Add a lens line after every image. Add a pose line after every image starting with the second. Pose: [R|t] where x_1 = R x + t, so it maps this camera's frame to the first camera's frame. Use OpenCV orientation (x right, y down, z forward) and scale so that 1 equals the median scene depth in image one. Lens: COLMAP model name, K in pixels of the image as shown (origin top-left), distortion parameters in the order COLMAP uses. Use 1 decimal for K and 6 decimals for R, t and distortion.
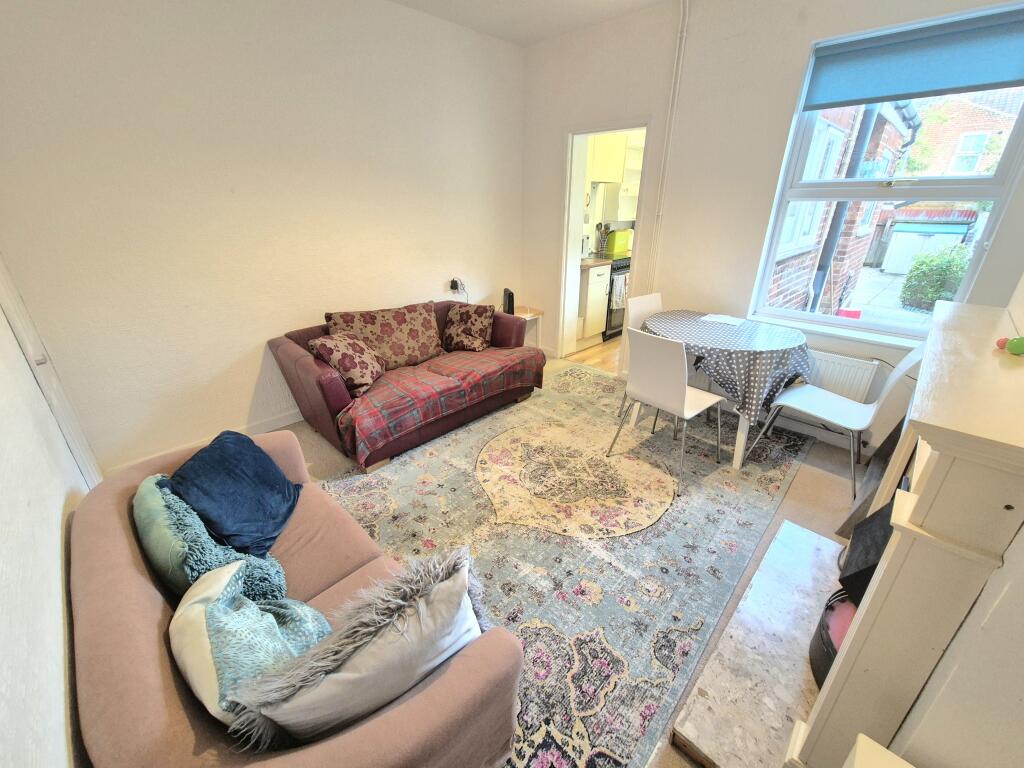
lens RADIAL K [[420.0, 0, 514.0], [0, 420.0, 382.1], [0, 0, 1]] dist [-0.000284, -0.000884]
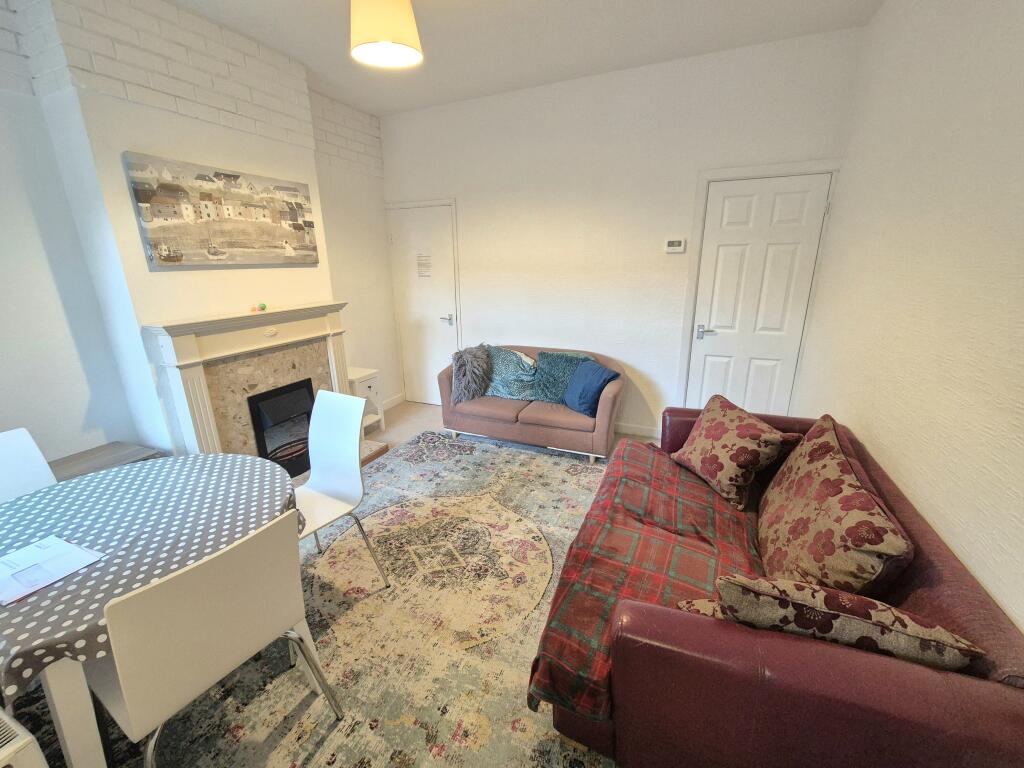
lens RADIAL K [[420.0, 0, 512.3], [0, 420.0, 383.6], [0, 0, 1]] dist [-0.000284, -0.000884]
pose [[-0.936611, 0.106696, -0.333729, 0.246993], [-0.132071, 0.774730, 0.618345, -0.631933], [0.324525, 0.623225, -0.711529, 1.491809]]
